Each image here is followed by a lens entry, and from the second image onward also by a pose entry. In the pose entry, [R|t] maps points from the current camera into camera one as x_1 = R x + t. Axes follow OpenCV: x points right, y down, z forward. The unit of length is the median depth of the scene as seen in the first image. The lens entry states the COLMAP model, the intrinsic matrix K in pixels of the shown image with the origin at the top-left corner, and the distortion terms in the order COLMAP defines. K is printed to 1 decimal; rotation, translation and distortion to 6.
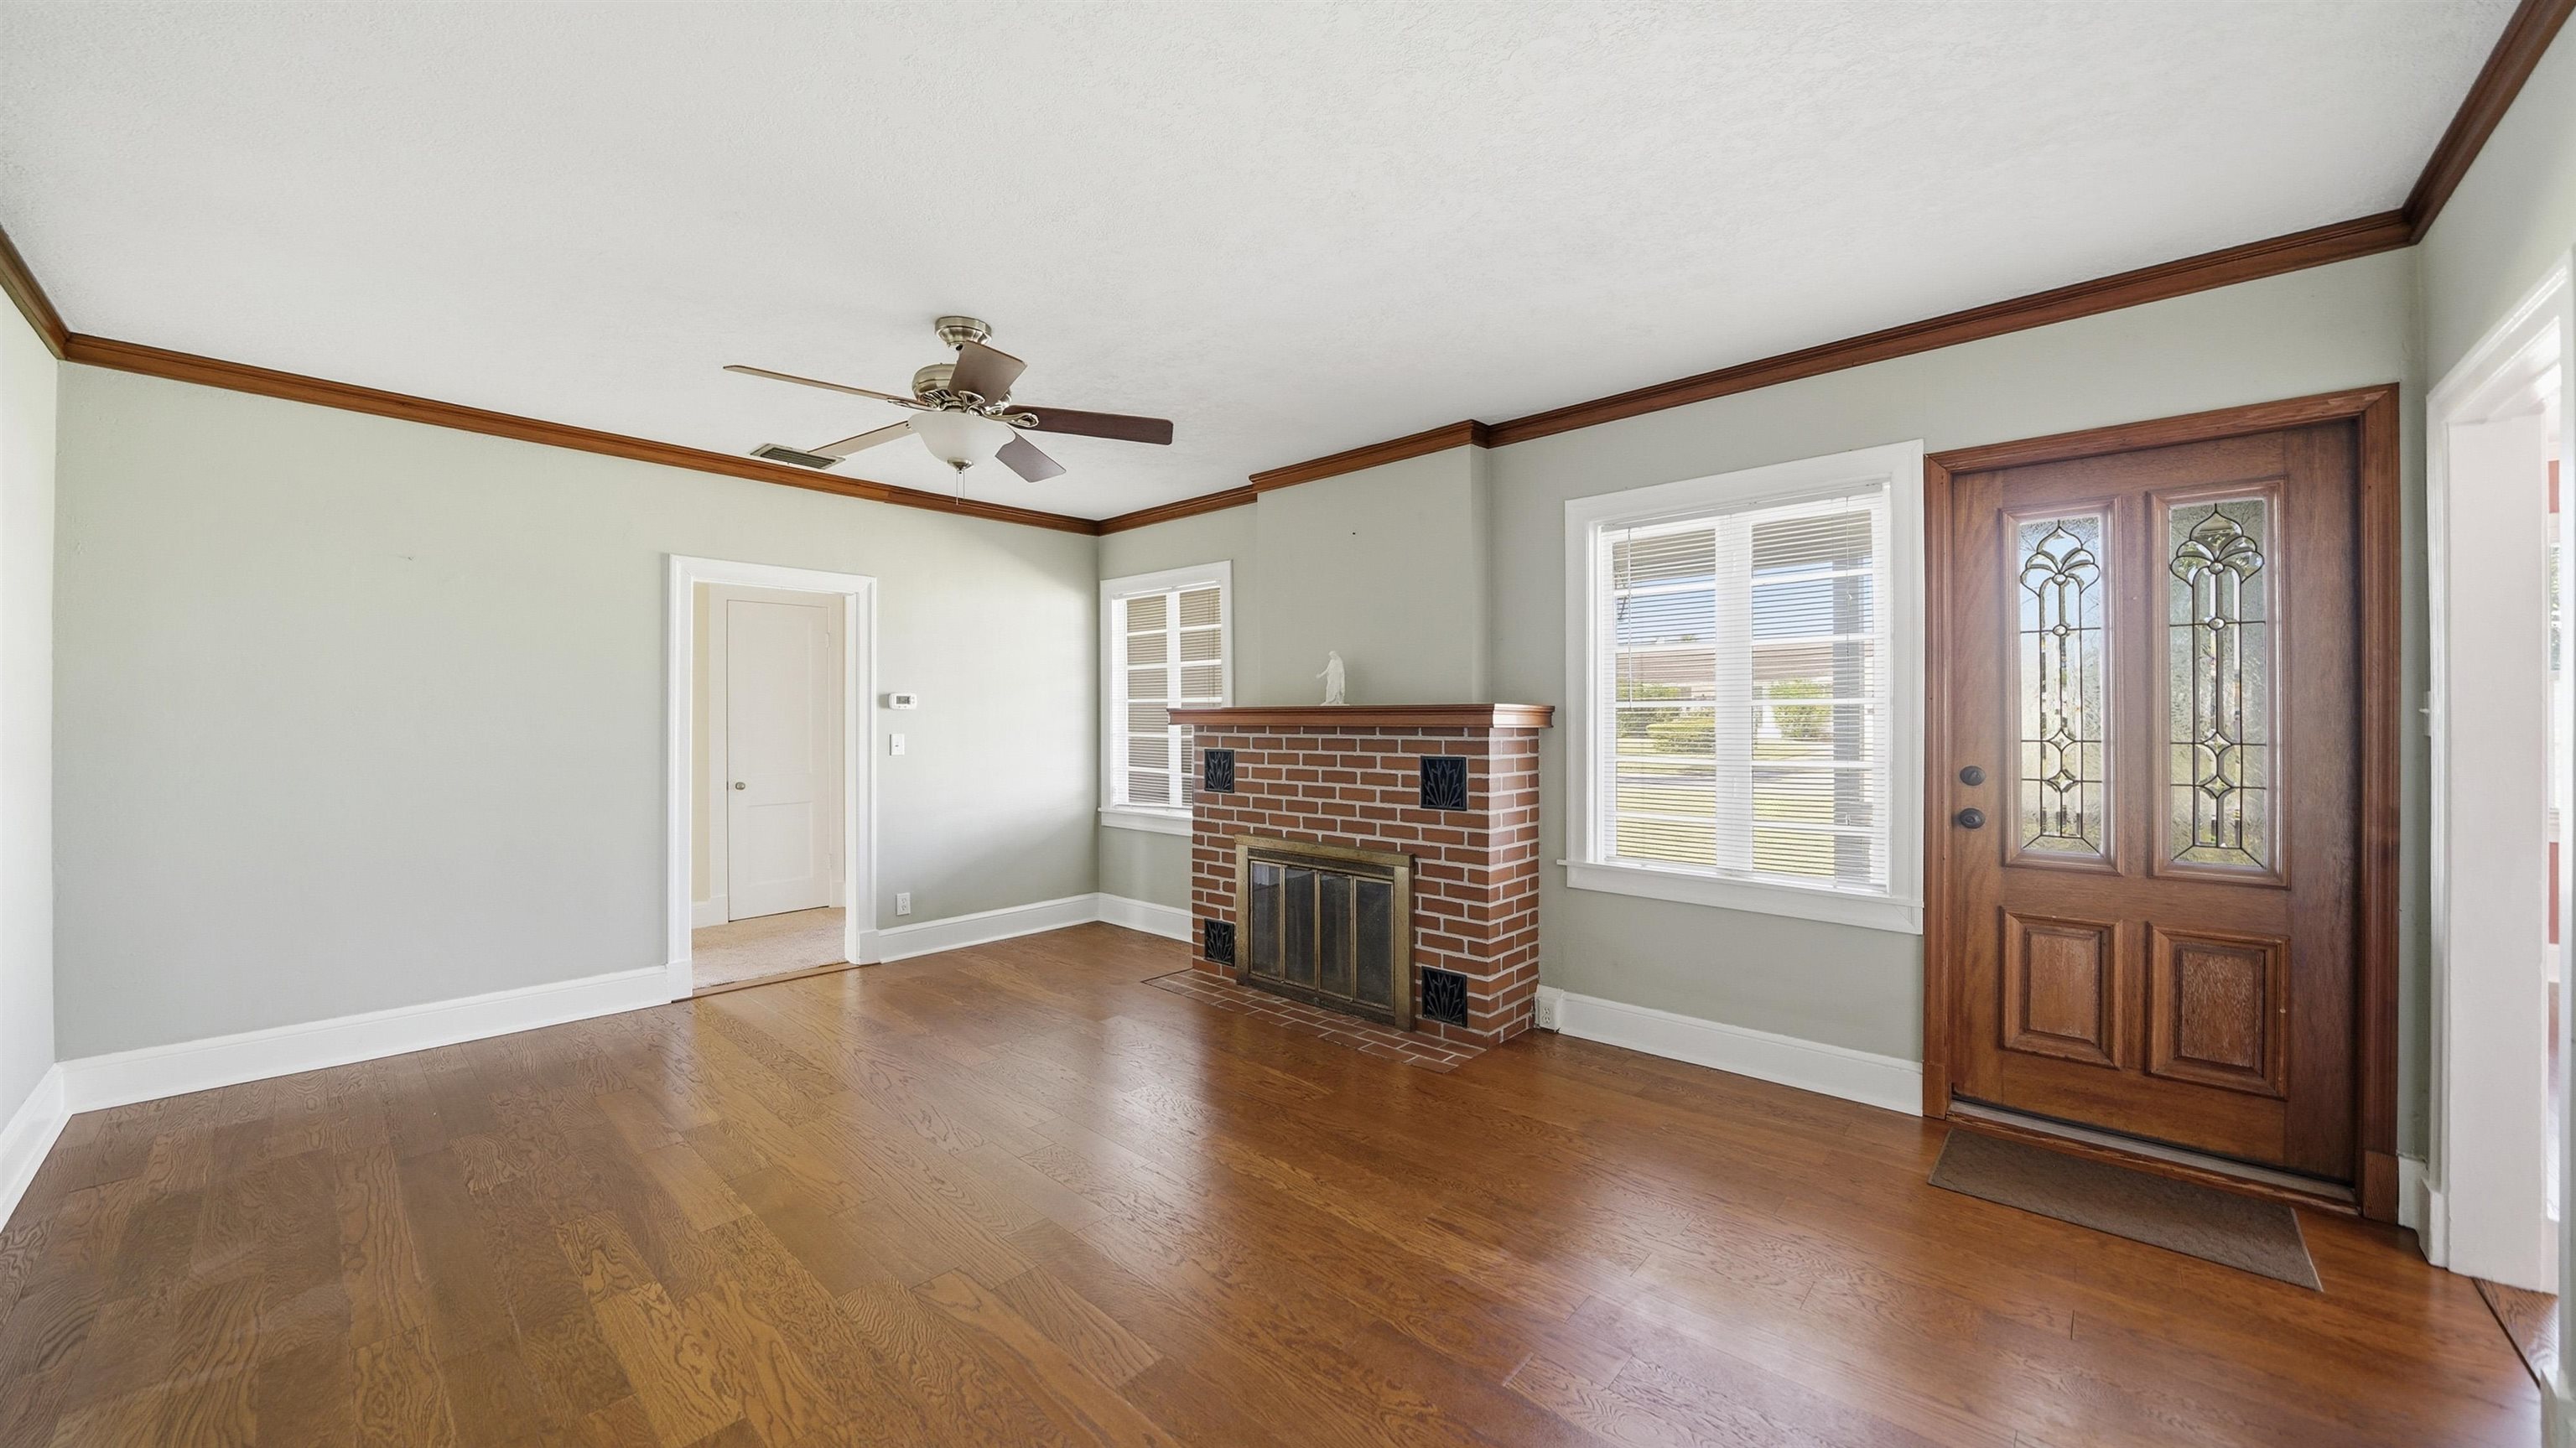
lens RADIAL K [[926.2, 0, 1276.9], [0, 926.2, 719.5], [0, 0, 1]] dist [-0.018932, 0.000000]
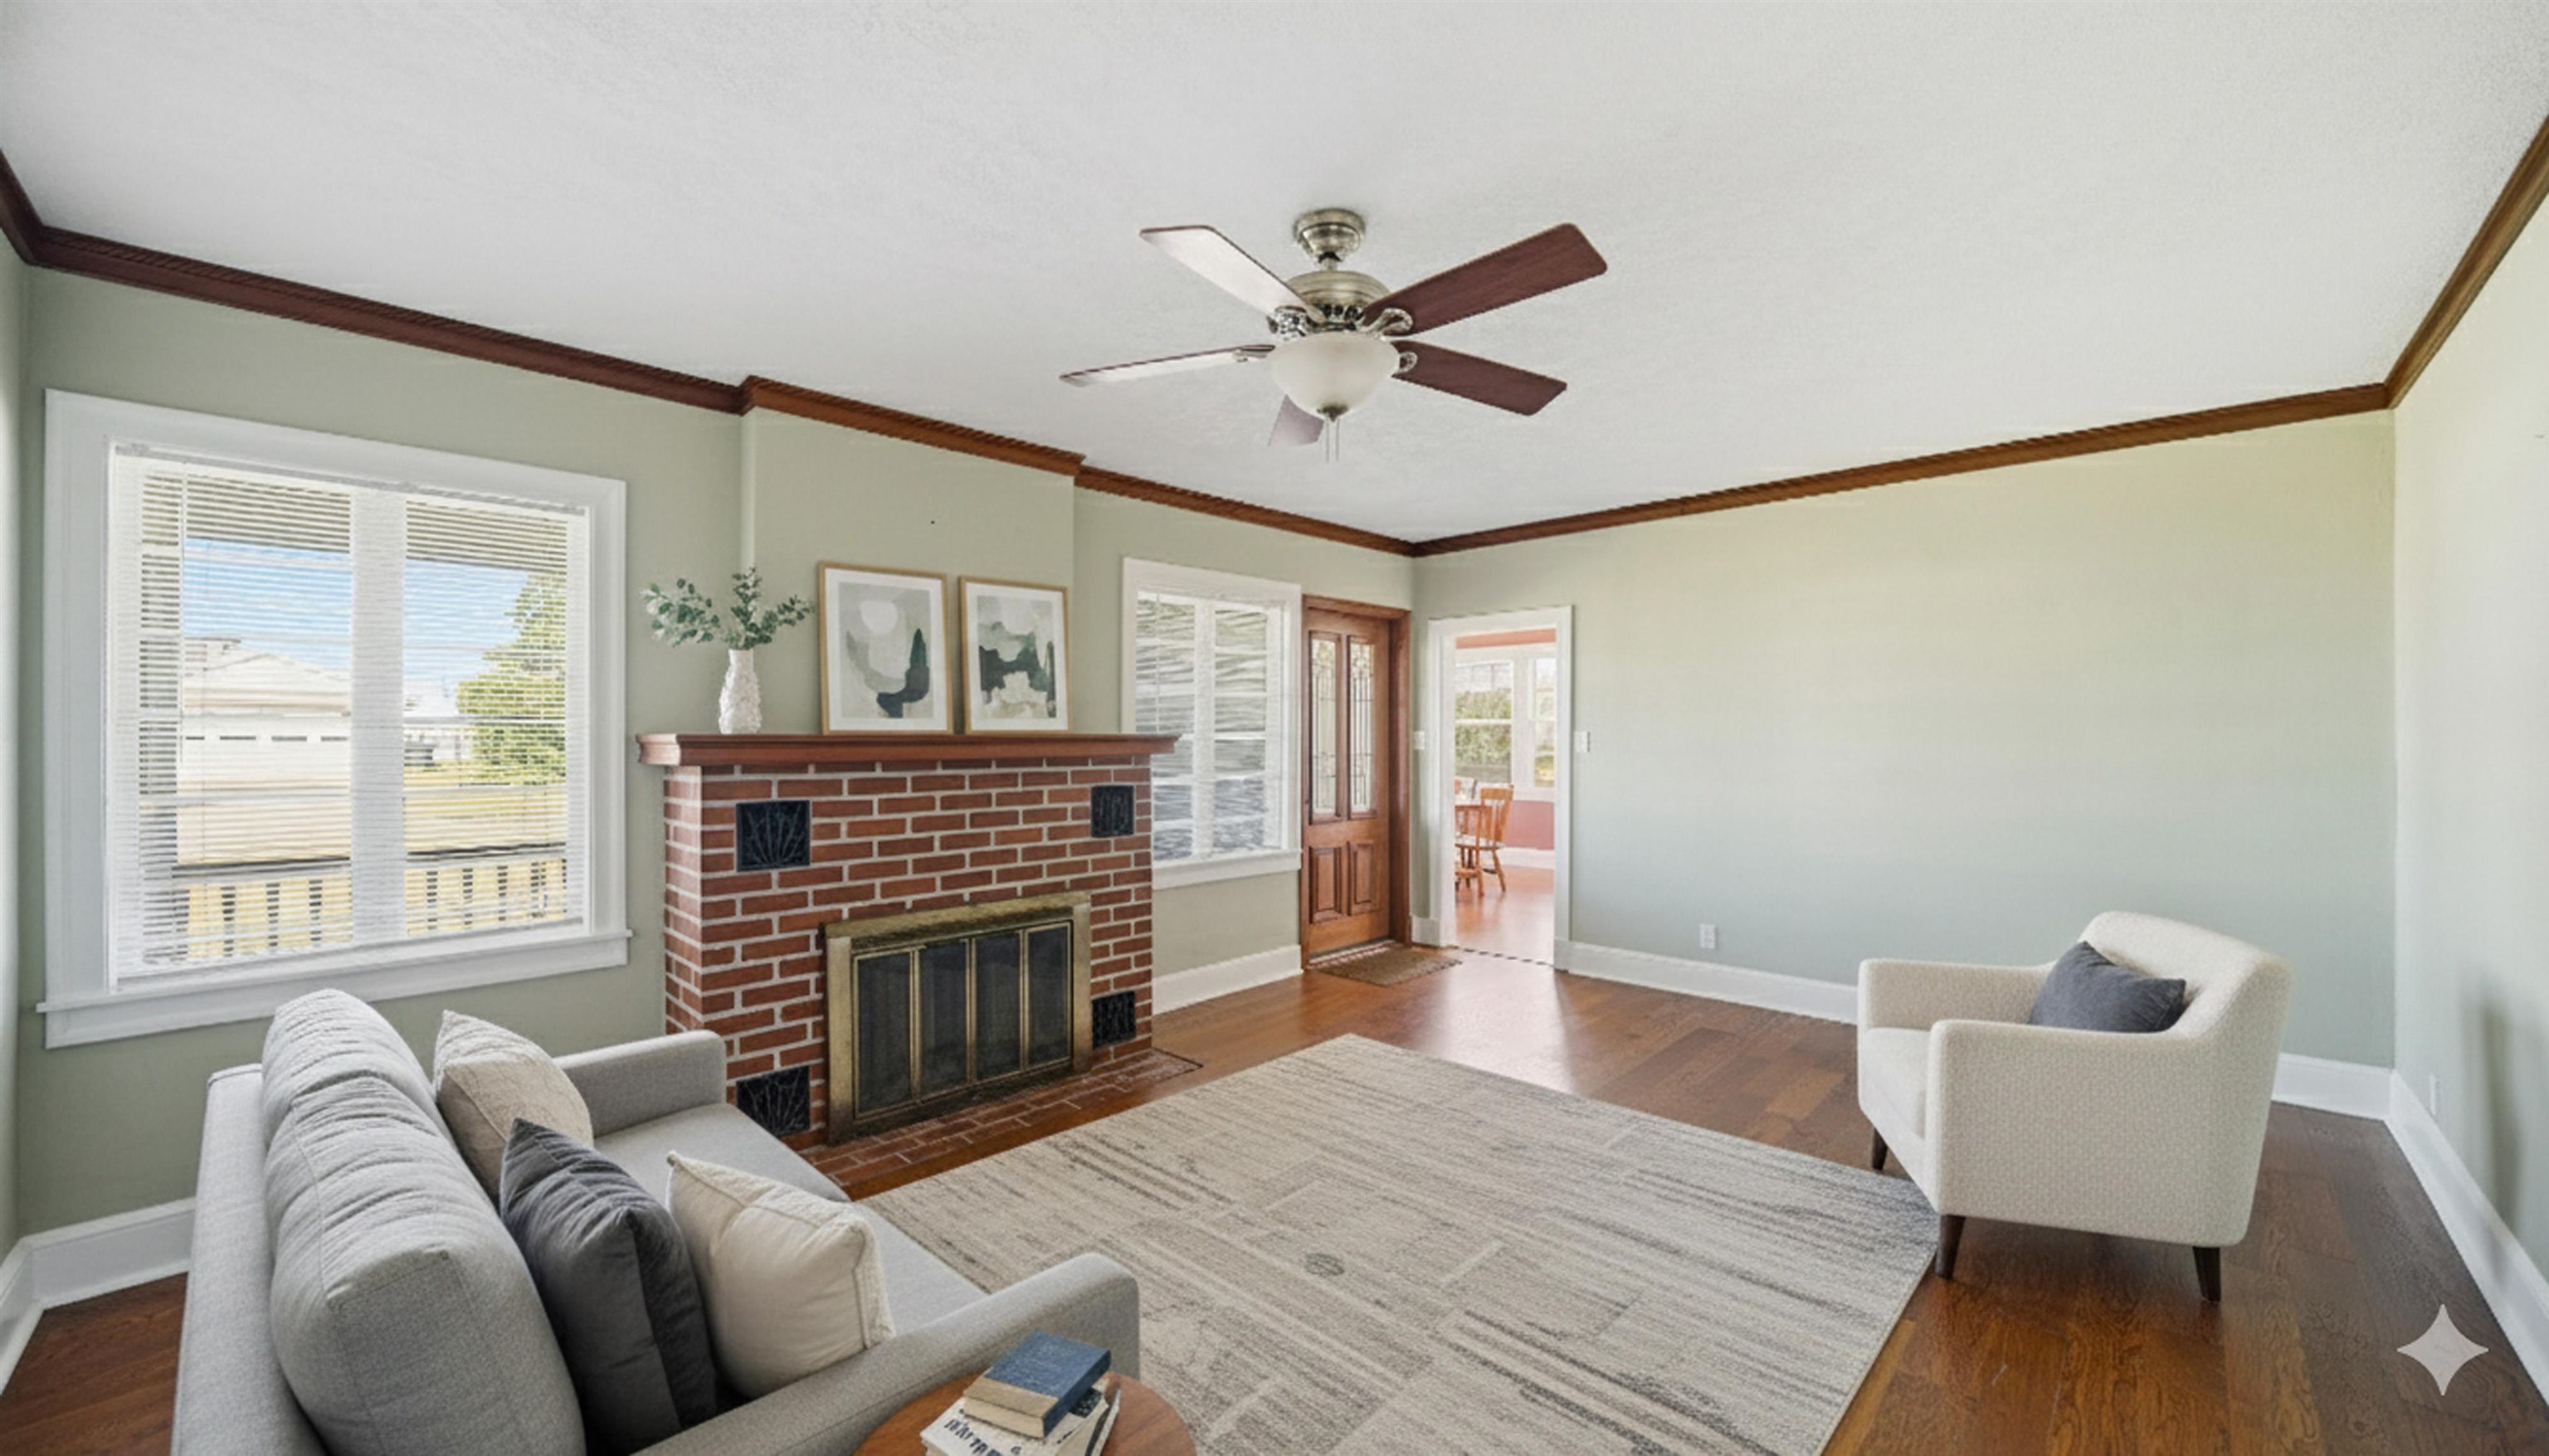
lens RADIAL K [[991.9, 0, 1274.6], [0, 991.9, 746.3], [0, 0, 1]] dist [-0.000045, 0.000002]
pose [[0.009011, -0.003062, 0.999955, -0.848351], [0.012506, 0.999917, 0.002949, -0.003621], [-0.999881, 0.012479, 0.009048, 0.748149]]
